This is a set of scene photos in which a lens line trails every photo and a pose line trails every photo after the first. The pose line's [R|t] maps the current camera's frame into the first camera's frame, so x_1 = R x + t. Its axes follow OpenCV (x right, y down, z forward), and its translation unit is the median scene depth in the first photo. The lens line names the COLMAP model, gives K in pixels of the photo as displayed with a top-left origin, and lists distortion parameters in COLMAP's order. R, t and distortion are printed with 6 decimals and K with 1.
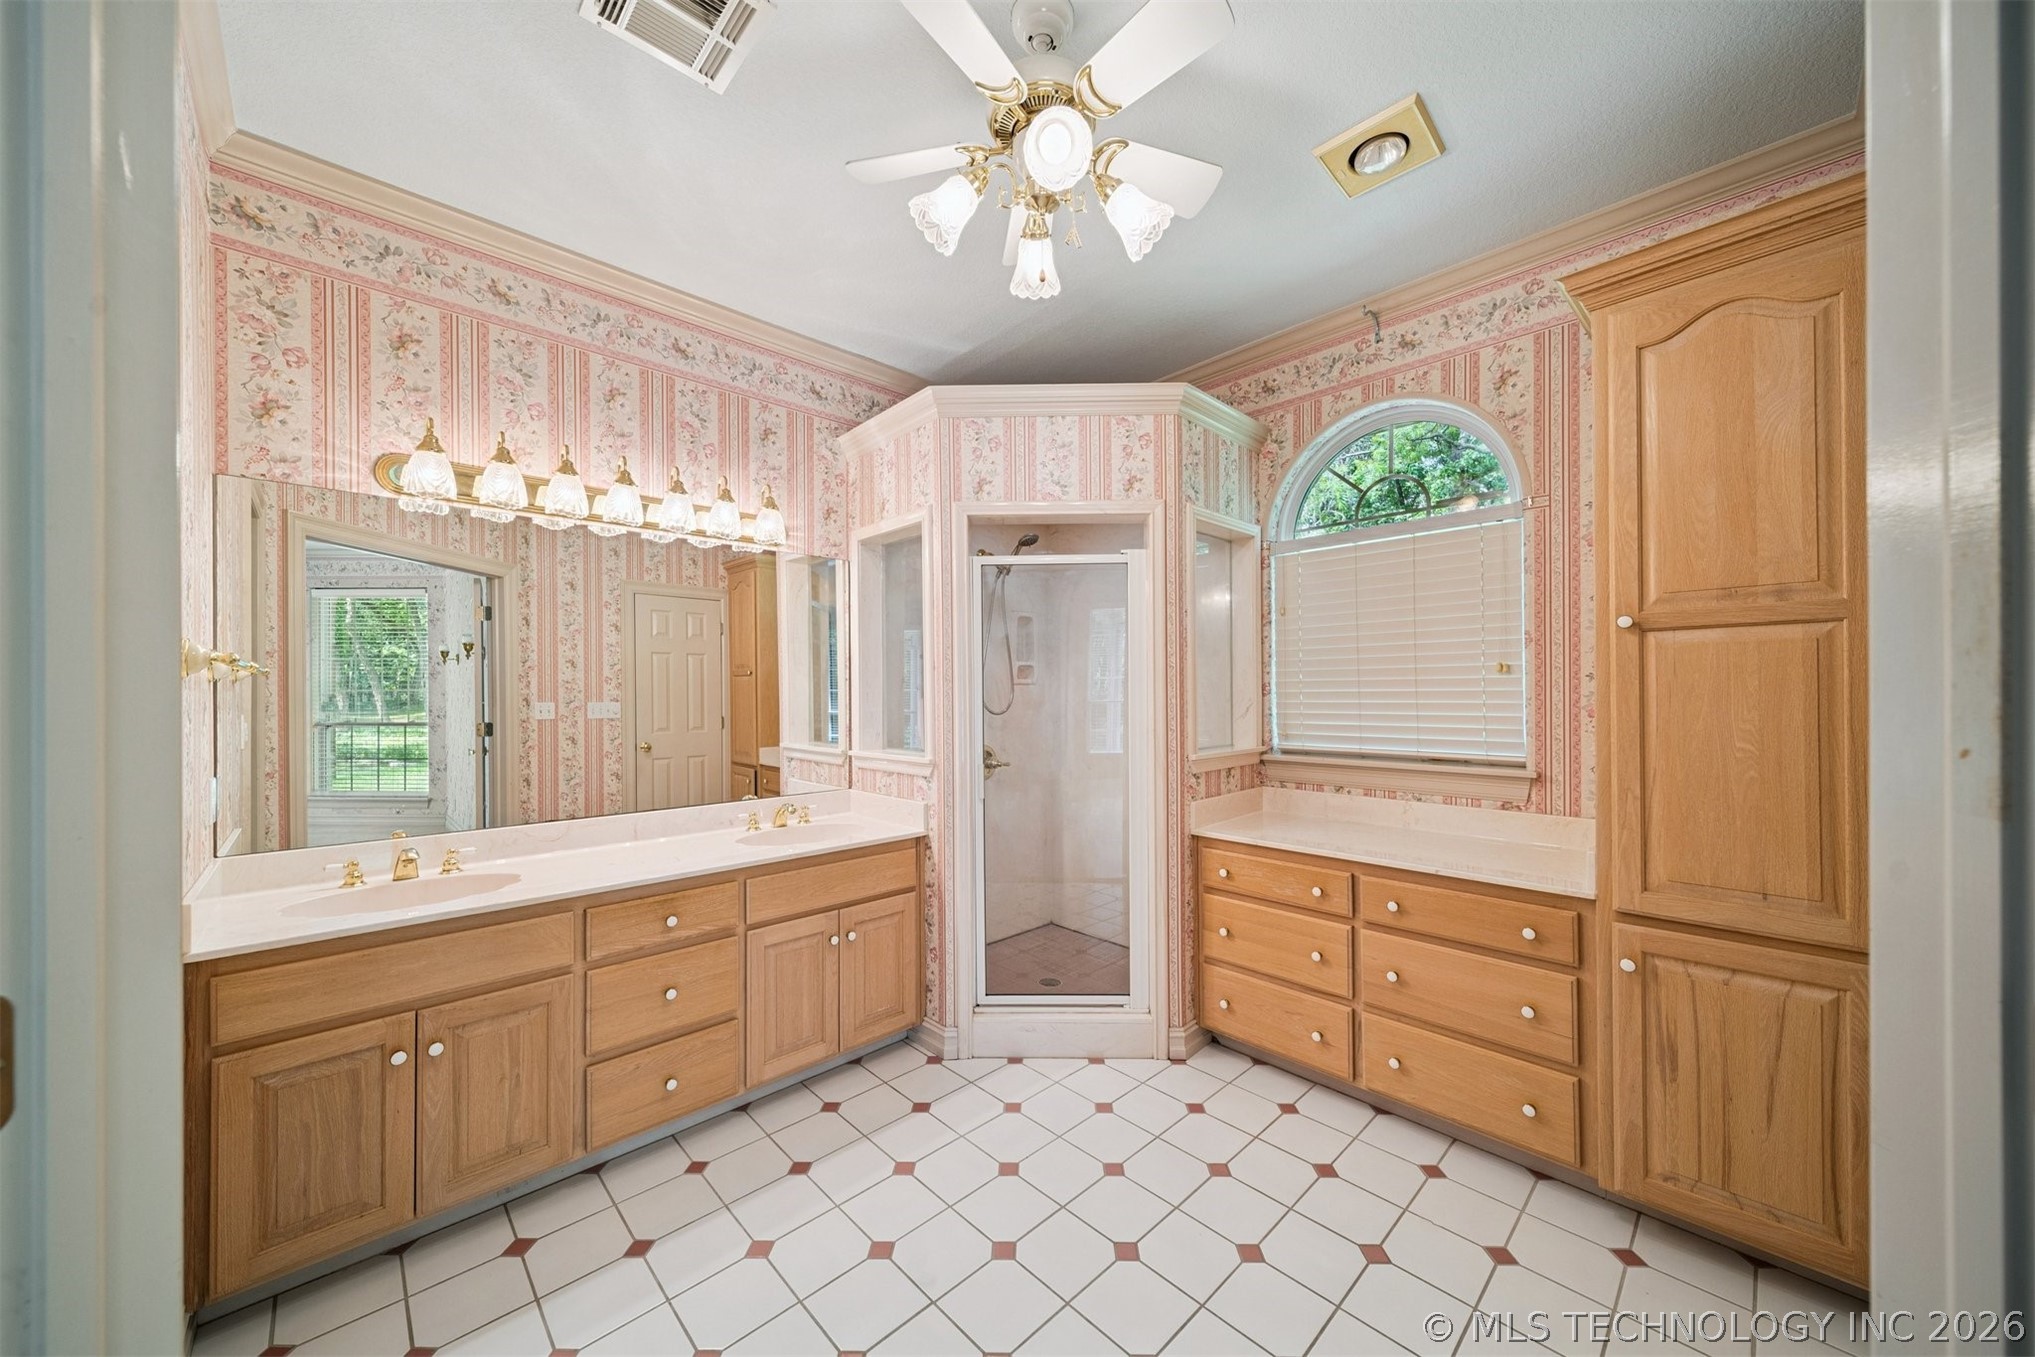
lens RADIAL K [[715.3, 0, 1026.6], [0, 715.3, 687.3], [0, 0, 1]] dist [0.003681, -0.000784]
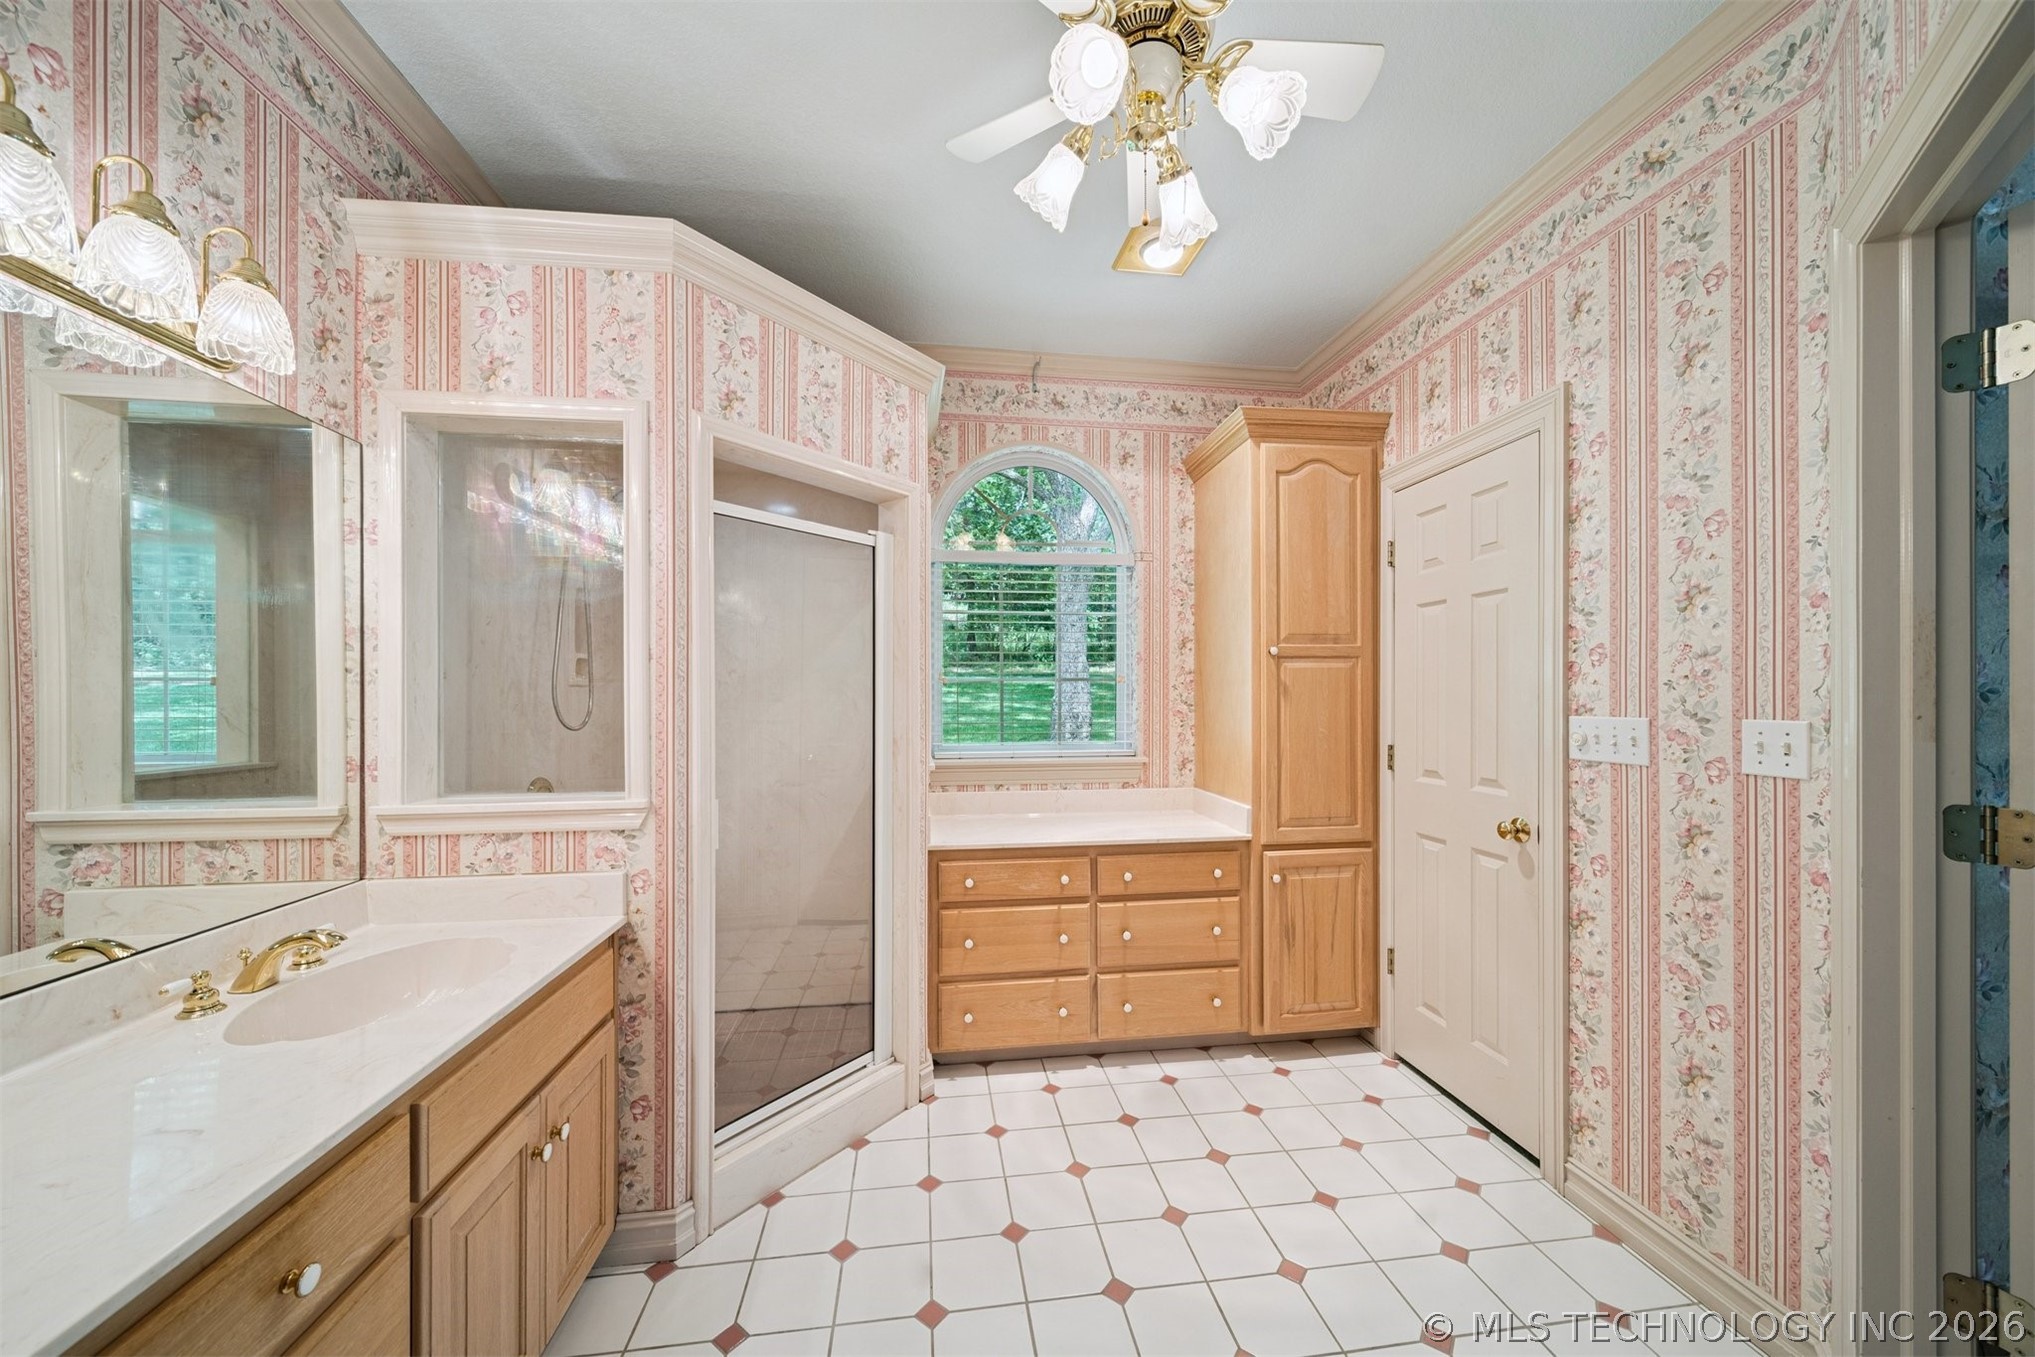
lens RADIAL K [[715.3, 0, 1020.0], [0, 715.3, 692.1], [0, 0, 1]] dist [0.003681, -0.000784]
pose [[0.590344, 0.010083, 0.807089, -0.454977], [-0.006776, 0.999949, -0.007536, 0.006413], [-0.807123, -0.001019, 0.590382, 0.356829]]
